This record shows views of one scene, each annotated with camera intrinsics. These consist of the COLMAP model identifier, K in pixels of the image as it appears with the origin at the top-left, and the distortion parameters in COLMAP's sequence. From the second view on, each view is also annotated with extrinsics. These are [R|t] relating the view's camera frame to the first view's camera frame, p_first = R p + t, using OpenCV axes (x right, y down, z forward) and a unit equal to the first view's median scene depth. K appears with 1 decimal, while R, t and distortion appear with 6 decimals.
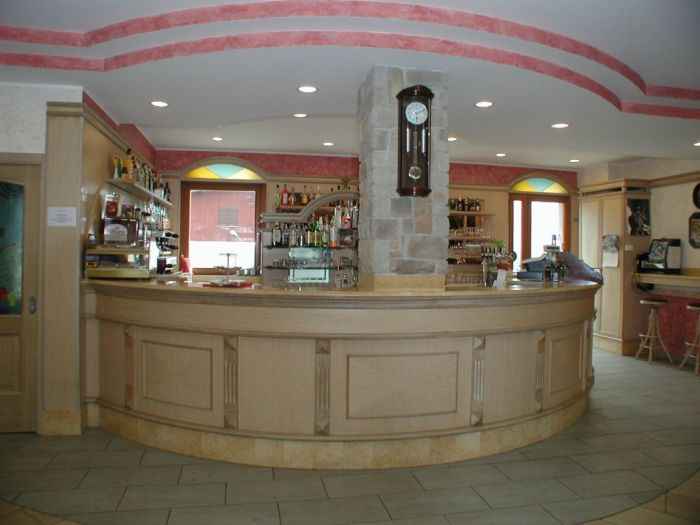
lens RADIAL K [[522.4, 0, 349.3], [0, 522.4, 252.7], [0, 0, 1]] dist [-0.115269, 0.006427]
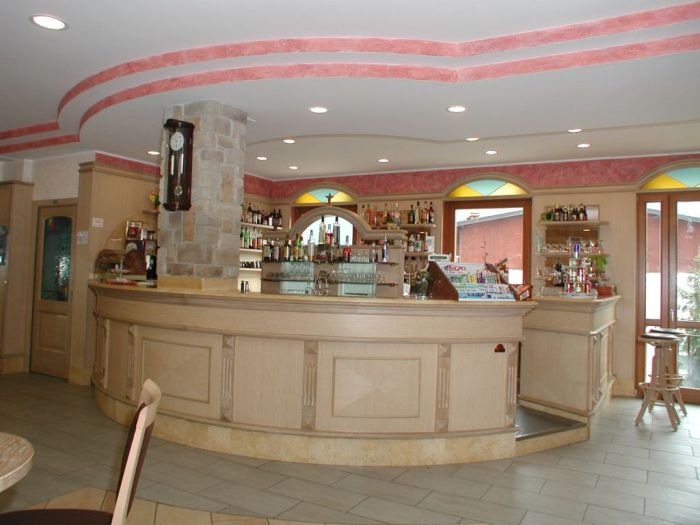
lens RADIAL K [[567.0, 0, 350.0], [0, 567.0, 262.5], [0, 0, 1]] dist [-0.054139, 0.002063]
pose [[0.747756, -0.003094, -0.663966, 0.611855], [-0.021129, 0.999372, -0.028452, 0.018157], [0.663637, 0.035304, 0.747221, 0.143070]]
